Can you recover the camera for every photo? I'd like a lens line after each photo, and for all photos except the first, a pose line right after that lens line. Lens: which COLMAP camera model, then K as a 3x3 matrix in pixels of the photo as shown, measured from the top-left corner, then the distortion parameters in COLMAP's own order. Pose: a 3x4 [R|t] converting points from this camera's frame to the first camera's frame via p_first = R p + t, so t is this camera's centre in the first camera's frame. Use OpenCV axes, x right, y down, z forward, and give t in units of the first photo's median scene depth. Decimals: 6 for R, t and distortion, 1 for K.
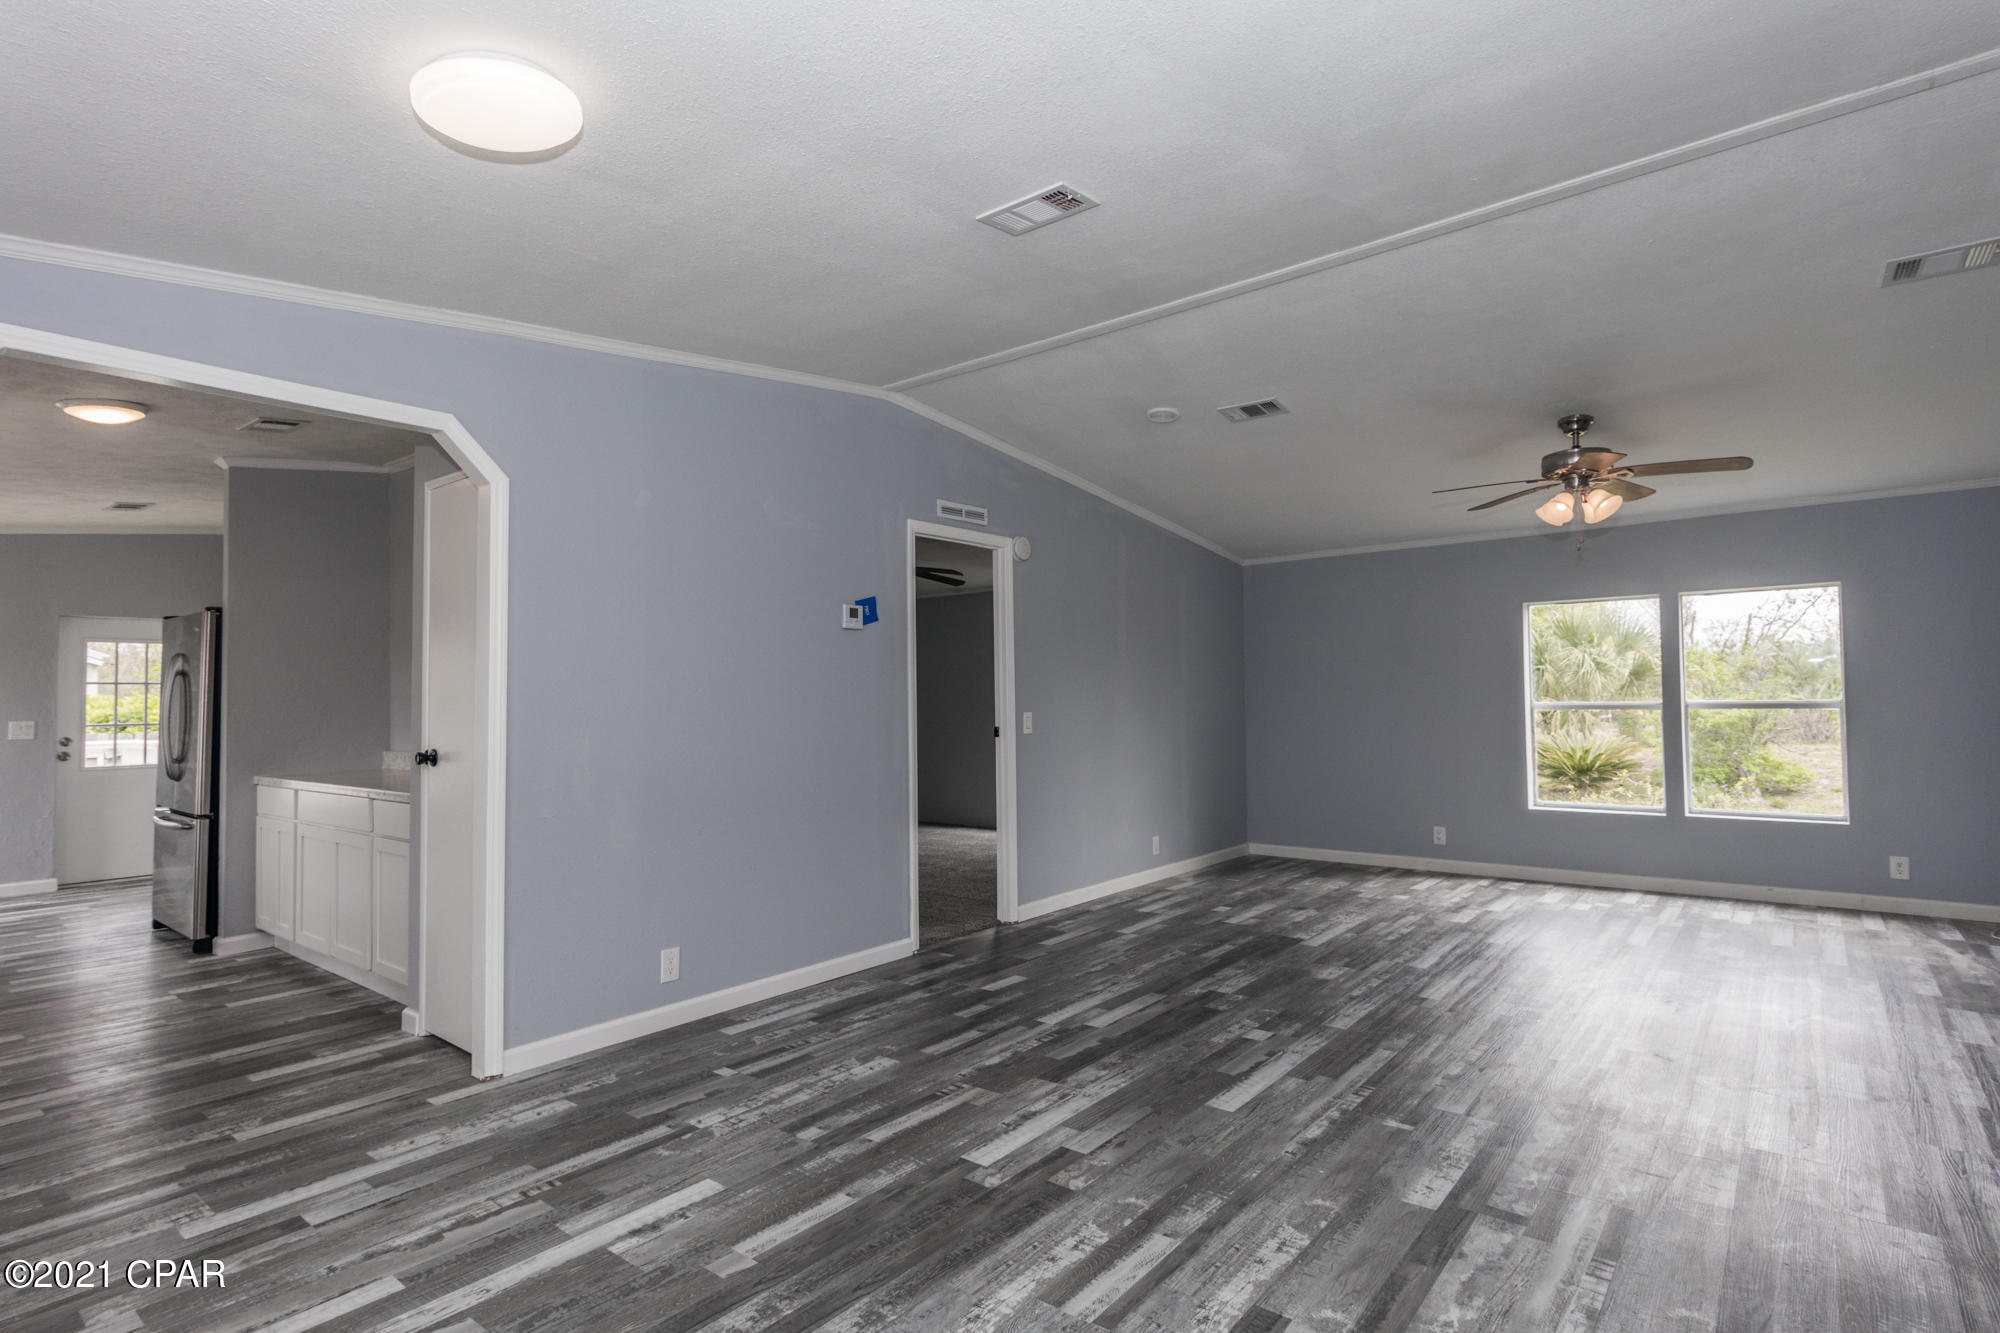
lens RADIAL K [[989.1, 0, 998.2], [0, 989.1, 667.2], [0, 0, 1]] dist [-0.001451, -0.000401]
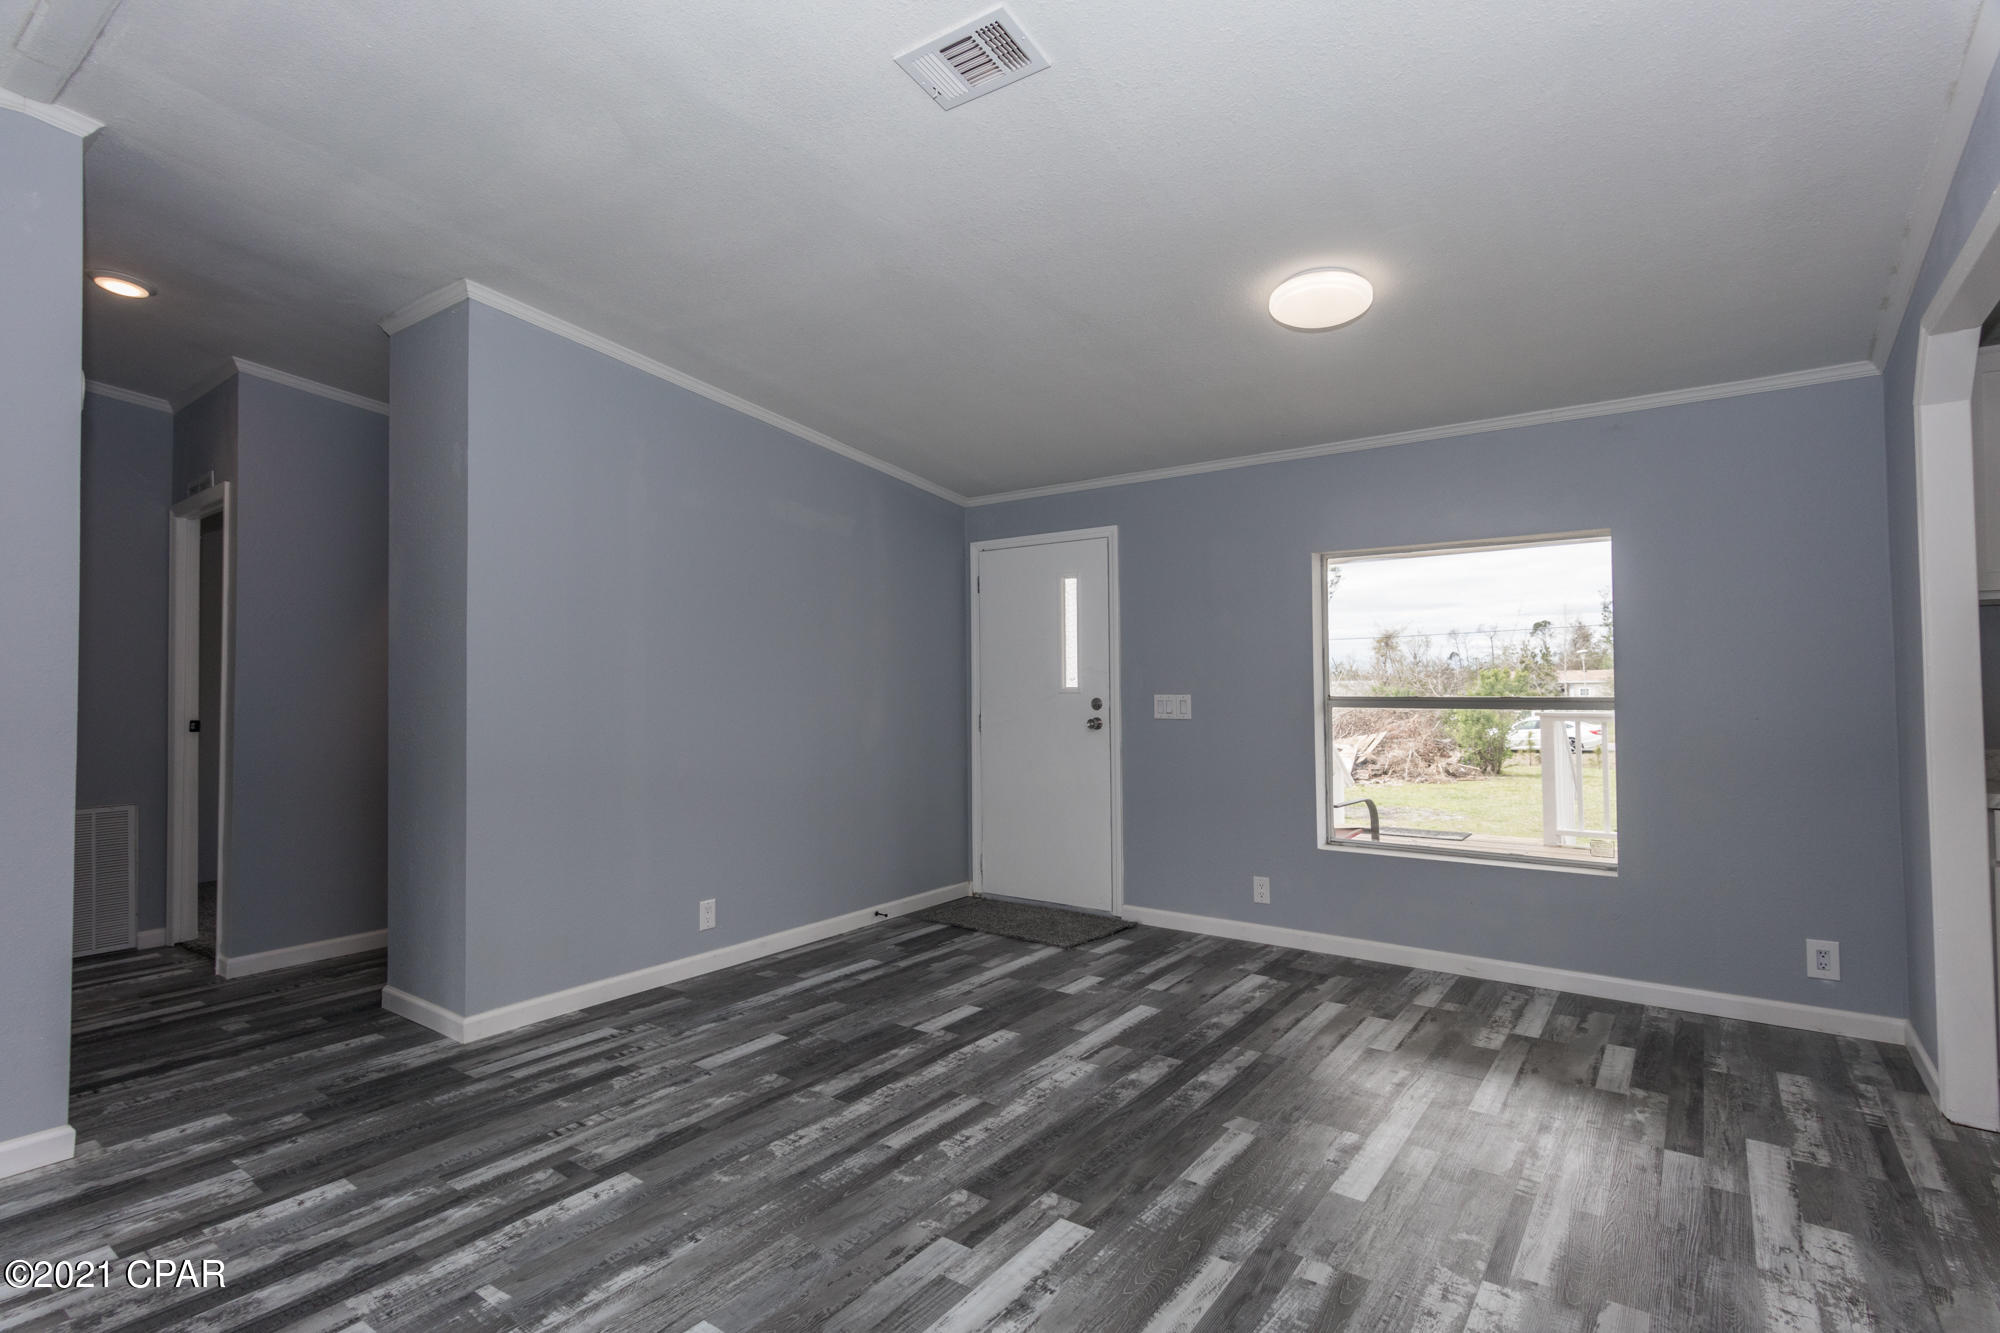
lens RADIAL K [[989.1, 0, 1001.7], [0, 989.1, 667.1], [0, 0, 1]] dist [-0.001451, -0.000401]
pose [[-0.998350, 0.022310, -0.052917, 0.077690], [0.025270, 0.998114, -0.055954, 0.072826], [0.051568, -0.057199, -0.997030, 1.974252]]
